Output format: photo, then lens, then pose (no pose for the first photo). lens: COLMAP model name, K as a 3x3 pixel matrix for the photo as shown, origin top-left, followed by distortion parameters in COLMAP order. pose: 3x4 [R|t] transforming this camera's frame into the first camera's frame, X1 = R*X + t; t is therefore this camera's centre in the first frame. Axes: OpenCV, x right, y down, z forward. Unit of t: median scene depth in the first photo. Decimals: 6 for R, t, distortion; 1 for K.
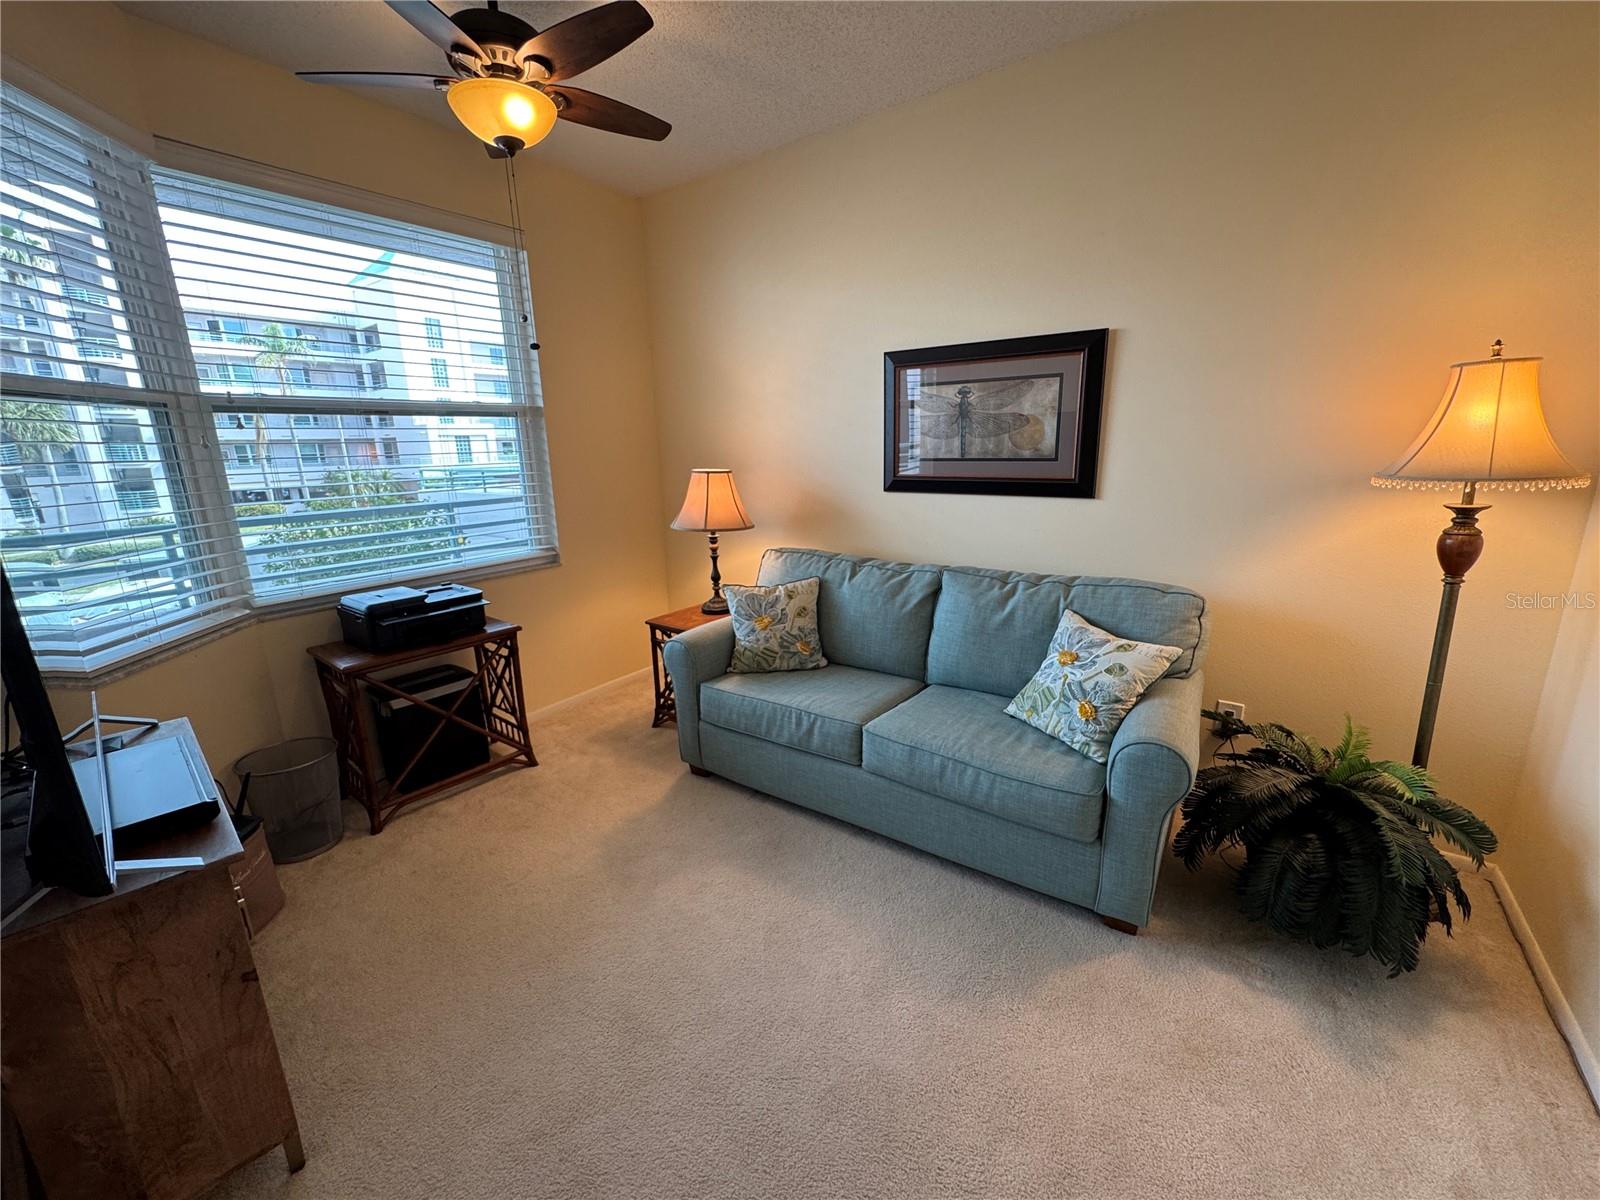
lens RADIAL K [[643.2, 0, 801.2], [0, 643.2, 600.4], [0, 0, 1]] dist [-0.000041, -0.000132]
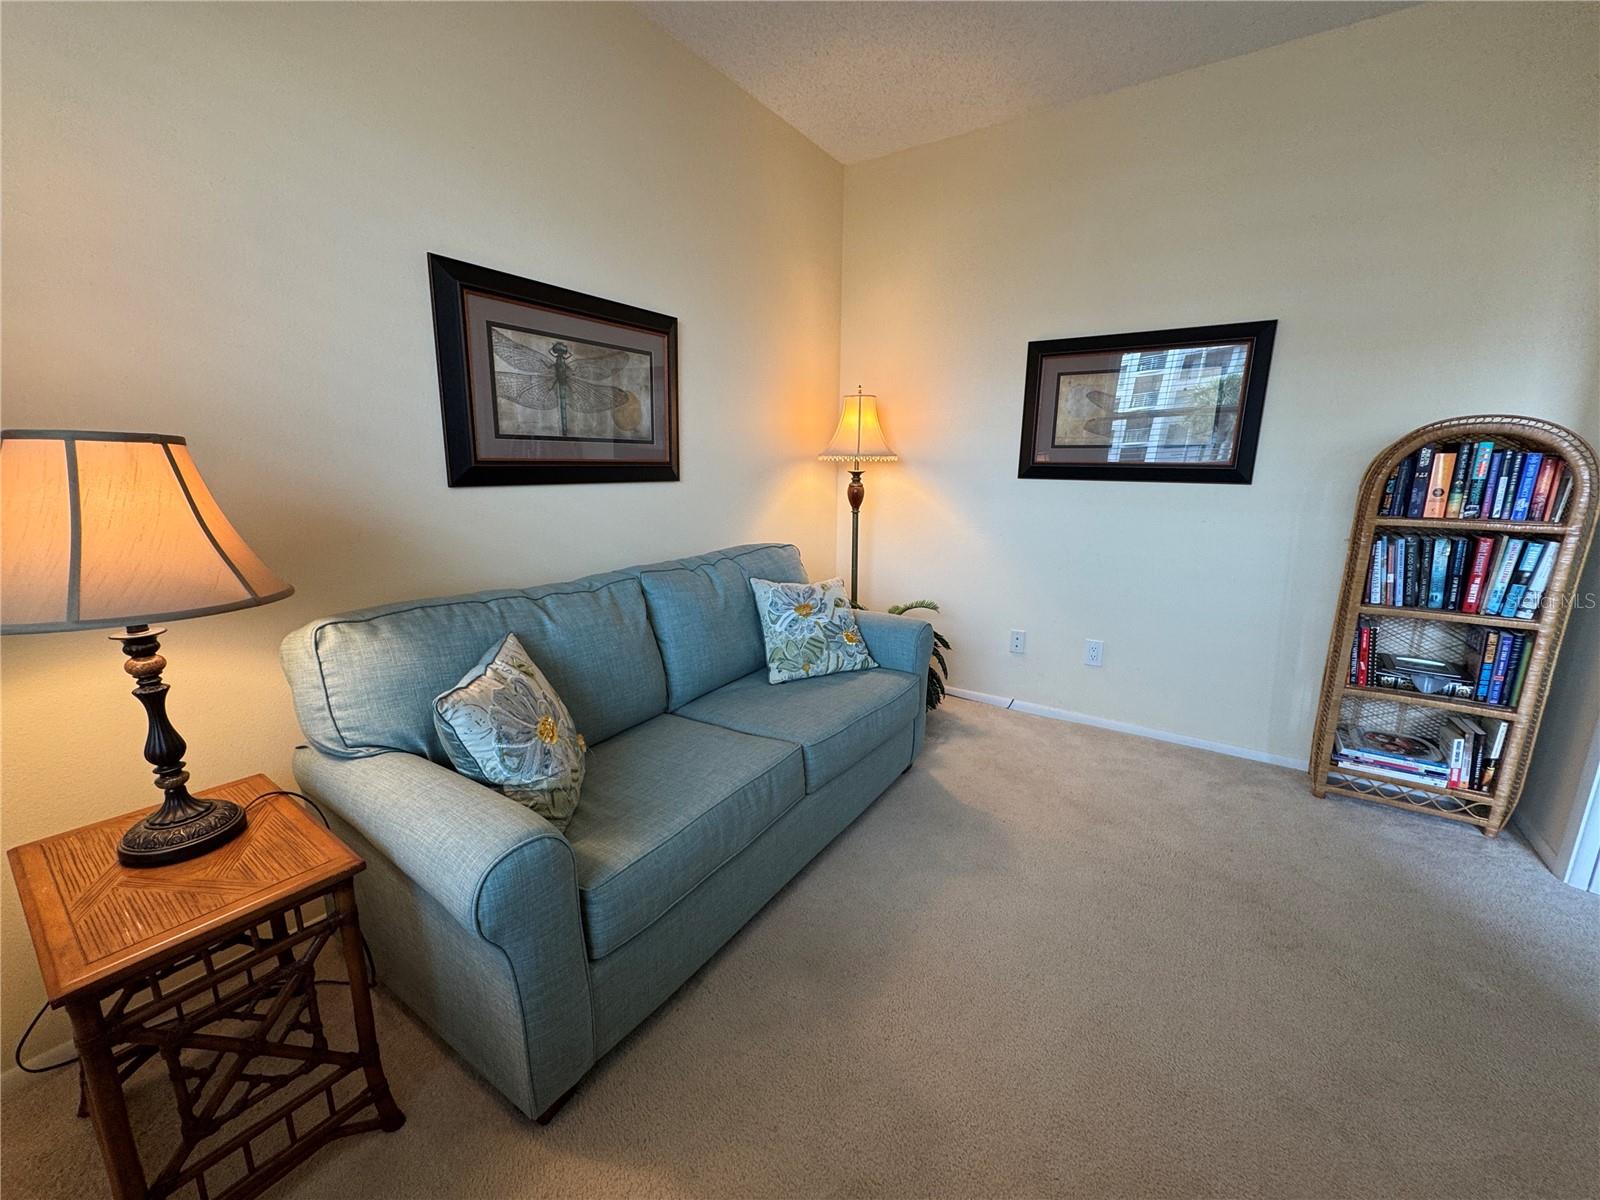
lens RADIAL K [[643.2, 0, 794.4], [0, 643.2, 597.7], [0, 0, 1]] dist [-0.000041, -0.000132]
pose [[-0.030228, -0.192178, 0.980894, -0.728353], [0.226876, 0.954410, 0.193981, -0.162924], [-0.973454, 0.228405, 0.014750, 1.005441]]
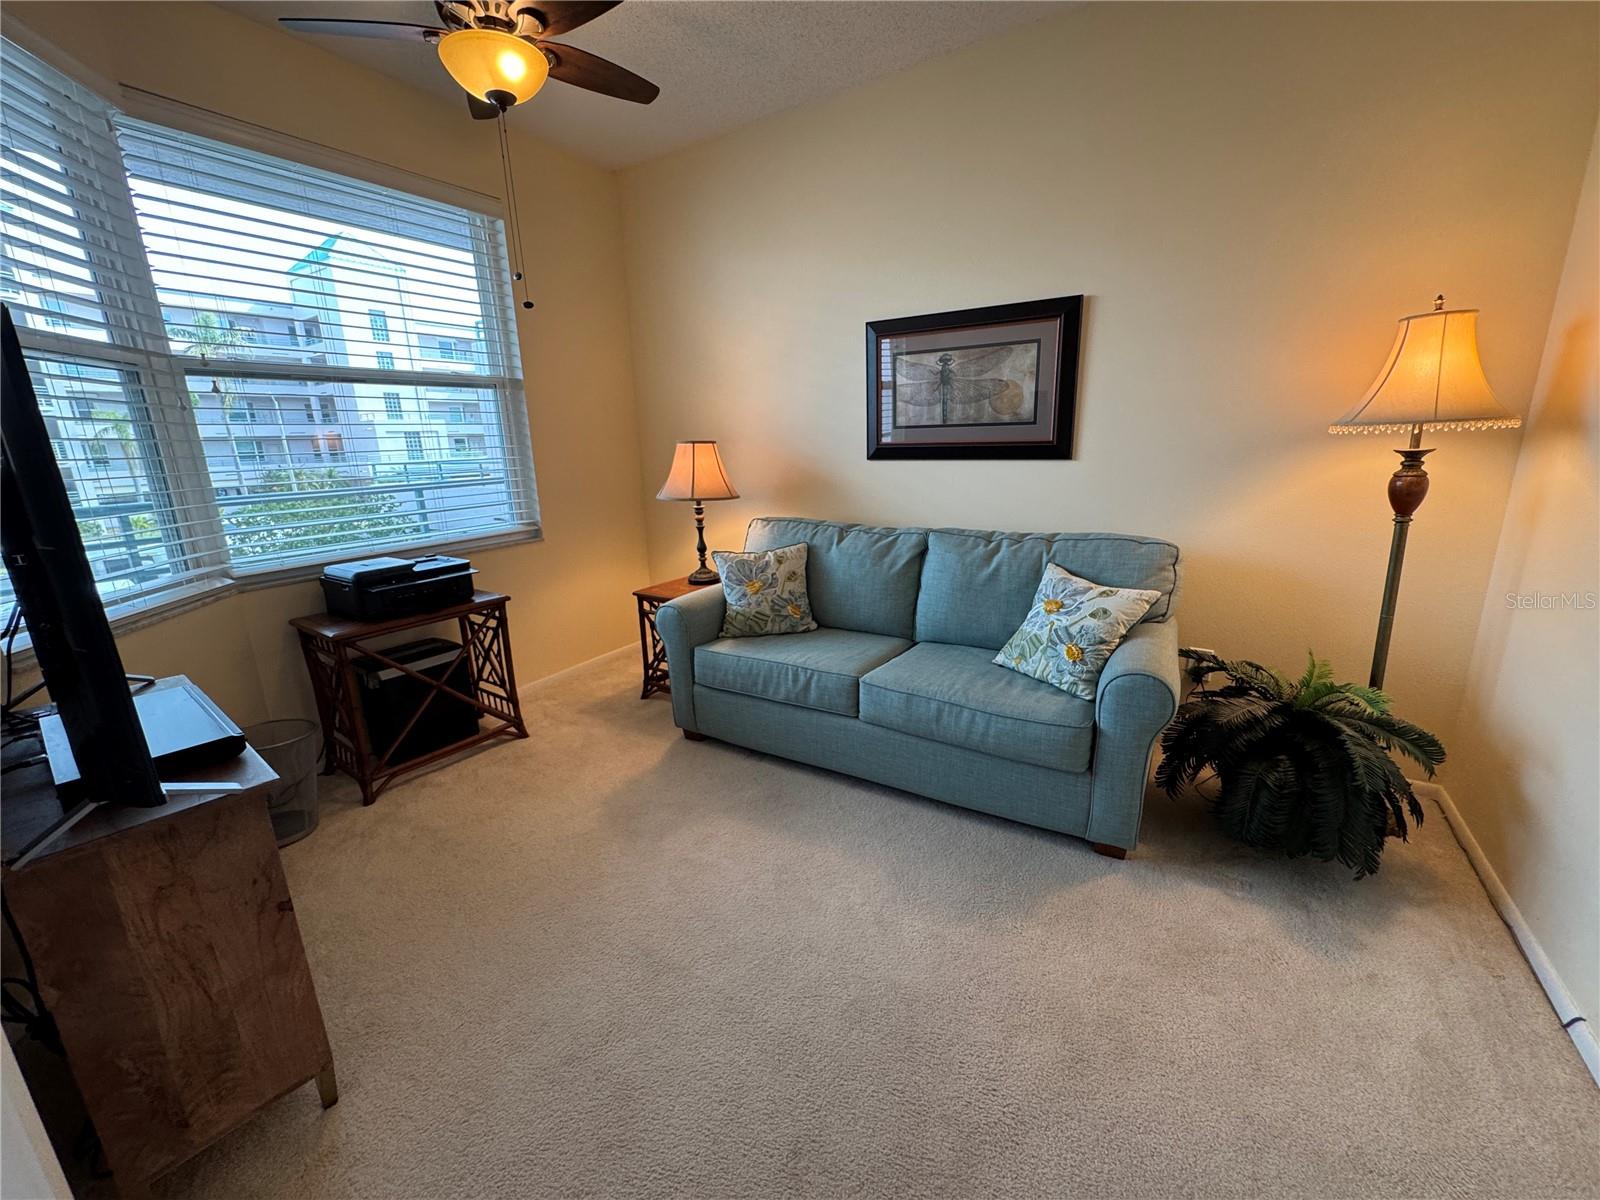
lens RADIAL K [[643.2, 0, 801.0], [0, 643.2, 600.4], [0, 0, 1]] dist [-0.000041, -0.000132]
pose [[0.998177, -0.020395, 0.056799, -0.056772], [0.020052, 0.999777, 0.006595, 0.065391], [-0.056921, -0.005444, 0.998364, -0.025143]]
